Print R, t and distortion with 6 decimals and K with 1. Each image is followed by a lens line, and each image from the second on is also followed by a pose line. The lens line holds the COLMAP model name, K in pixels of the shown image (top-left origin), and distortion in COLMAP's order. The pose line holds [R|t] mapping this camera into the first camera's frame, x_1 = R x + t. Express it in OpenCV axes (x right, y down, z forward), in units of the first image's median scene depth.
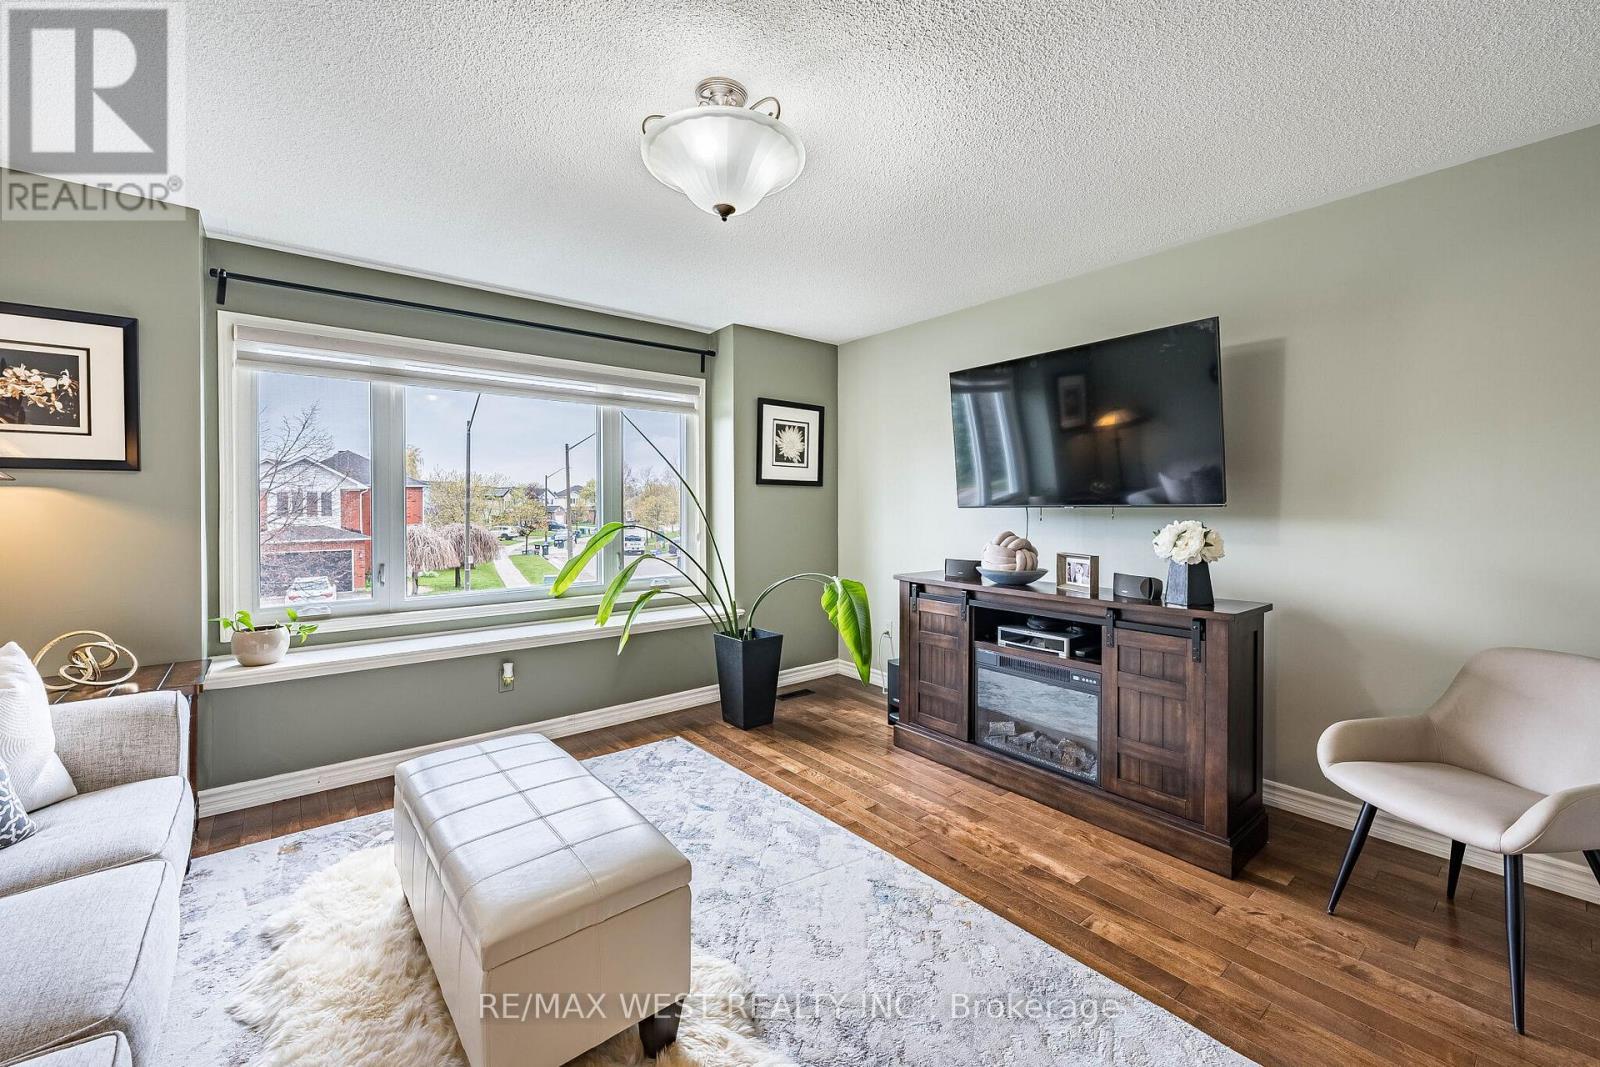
lens RADIAL K [[641.4, 0, 793.4], [0, 641.4, 521.0], [0, 0, 1]] dist [-0.001053, -0.000108]
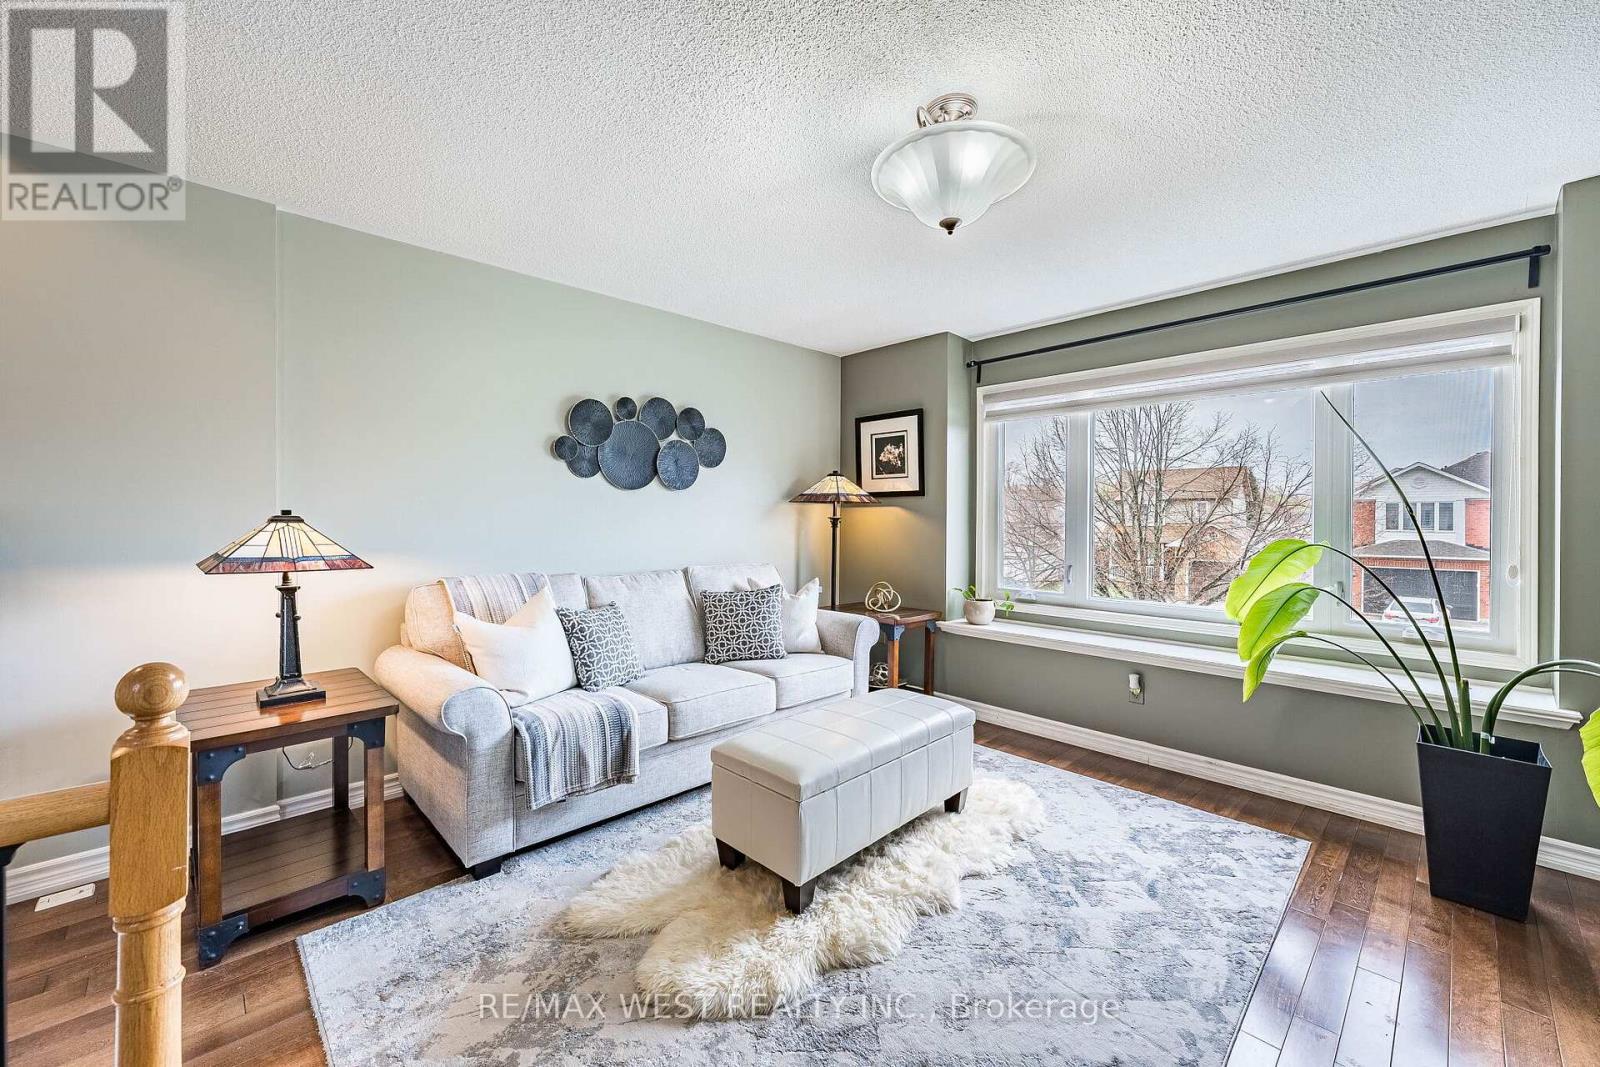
lens RADIAL K [[649.1, 0, 800.0], [0, 649.1, 533.5], [0, 0, 1]] dist [0.000036, 0.000034]
pose [[0.081645, 0.027620, -0.996279, 0.588505], [-0.027928, 0.999287, 0.025415, -0.010648], [0.996270, 0.025749, 0.082358, 0.450187]]
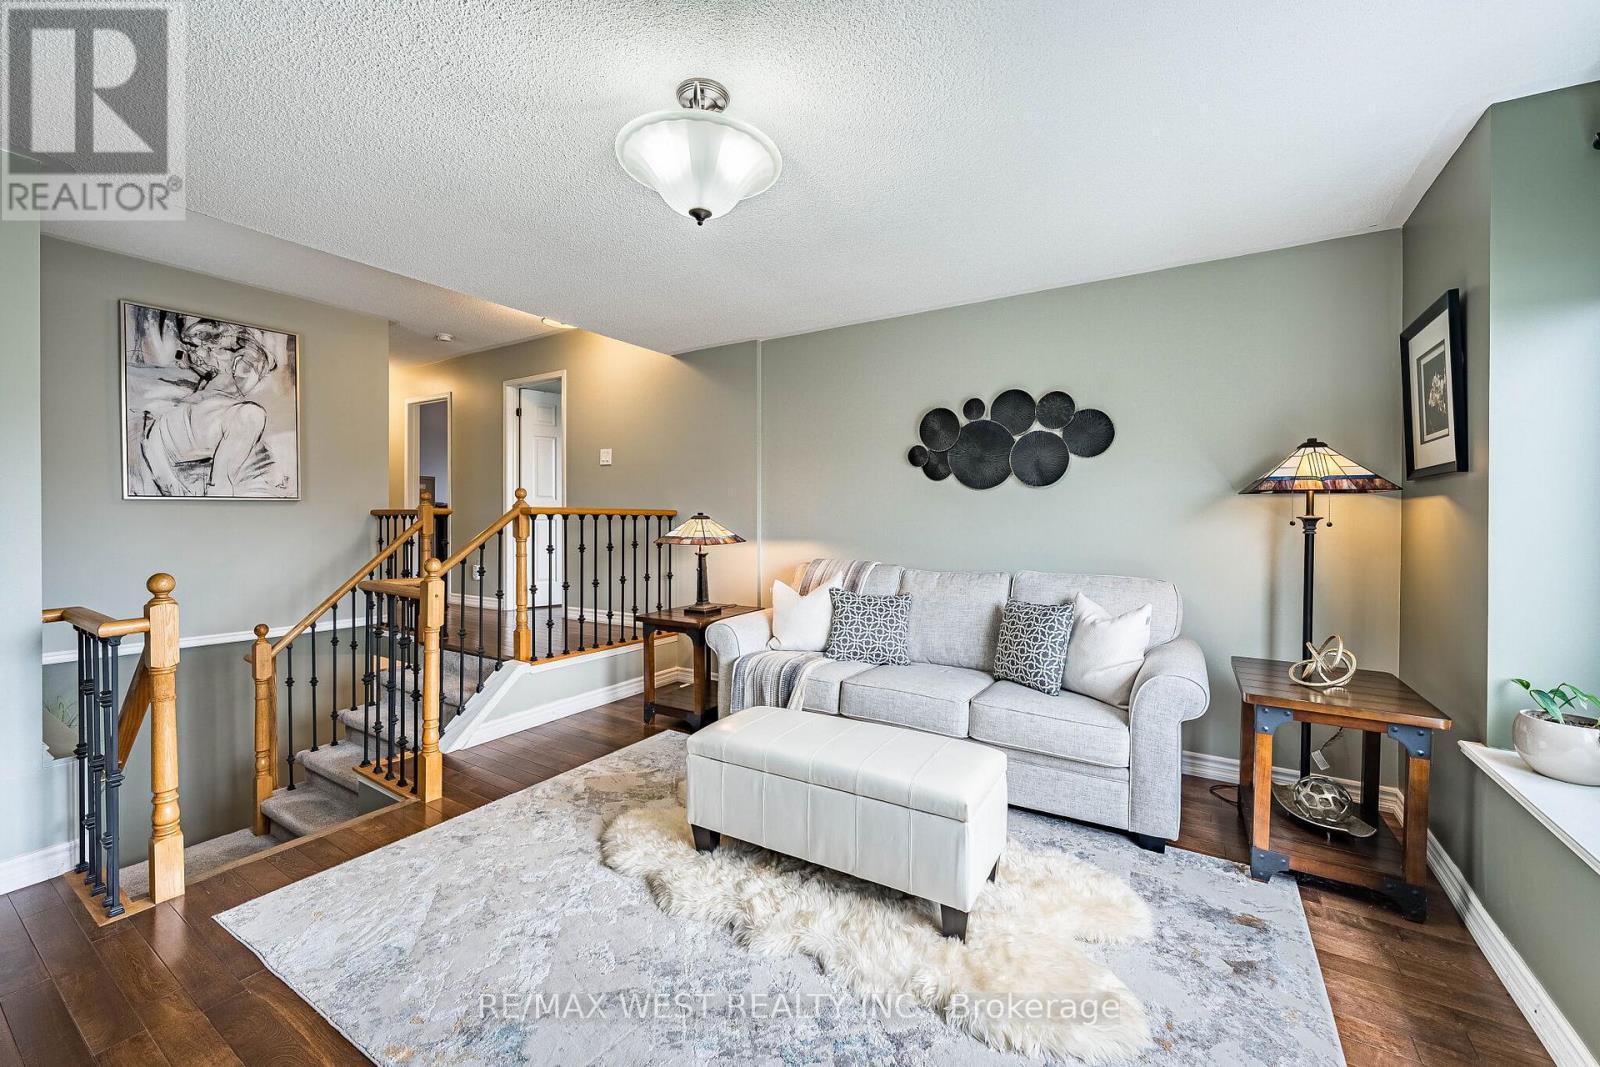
lens RADIAL K [[630.3, 0, 775.0], [0, 630.3, 535.8], [0, 0, 1]] dist [-0.000676, -0.000088]
pose [[-0.954546, 0.011831, -0.297828, 0.048121], [-0.006006, 0.998246, 0.058903, -0.033653], [0.298002, 0.058015, -0.952801, 1.285754]]
